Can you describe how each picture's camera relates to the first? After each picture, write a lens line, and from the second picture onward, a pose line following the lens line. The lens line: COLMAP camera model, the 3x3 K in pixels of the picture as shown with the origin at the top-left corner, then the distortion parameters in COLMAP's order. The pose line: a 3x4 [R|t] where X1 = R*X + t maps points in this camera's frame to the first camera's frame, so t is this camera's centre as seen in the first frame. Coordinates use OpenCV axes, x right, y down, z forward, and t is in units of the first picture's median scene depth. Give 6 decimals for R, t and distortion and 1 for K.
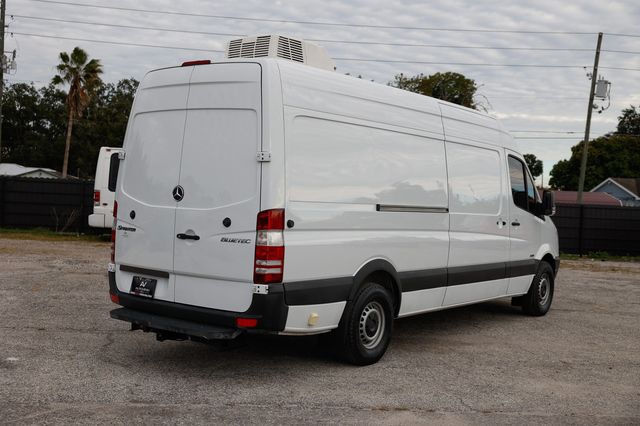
lens RADIAL K [[747.0, 0, 323.7], [0, 747.0, 211.1], [0, 0, 1]] dist [0.028637, 0.000000]
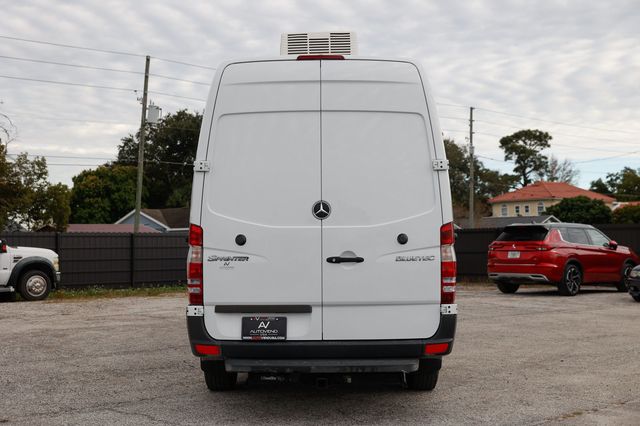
lens RADIAL K [[829.1, 0, 317.7], [0, 829.1, 215.1], [0, 0, 1]] dist [0.117311, 0.000000]
pose [[0.804482, -0.032234, 0.593102, -0.713790], [0.056850, 0.998121, -0.022865, 0.003044], [-0.591250, 0.052112, 0.804803, 0.236653]]
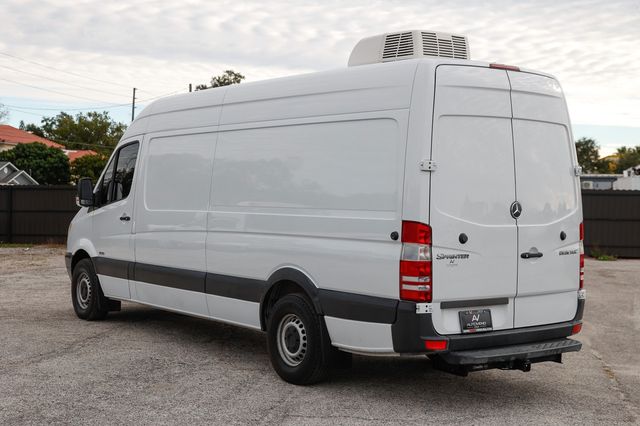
lens RADIAL K [[895.4, 0, 320.9], [0, 895.4, 211.3], [0, 0, 1]] dist [0.094375, 0.000000]
pose [[0.287655, -0.062819, 0.955672, -1.255329], [0.021106, 0.998020, 0.059250, -0.088307], [-0.957501, 0.003127, 0.288412, 0.862900]]
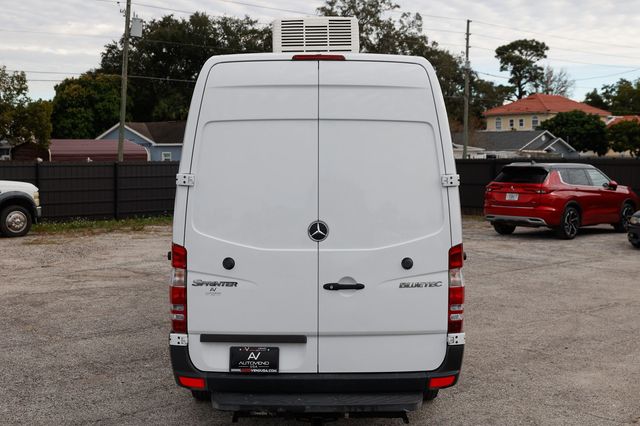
lens RADIAL K [[846.4, 0, 322.6], [0, 846.4, 194.0], [0, 0, 1]] dist [0.068018, 0.000000]
pose [[0.794226, -0.074653, 0.603020, -0.671246], [0.047527, 0.997016, 0.060832, -0.107566], [-0.605761, -0.019654, 0.795404, 0.295695]]
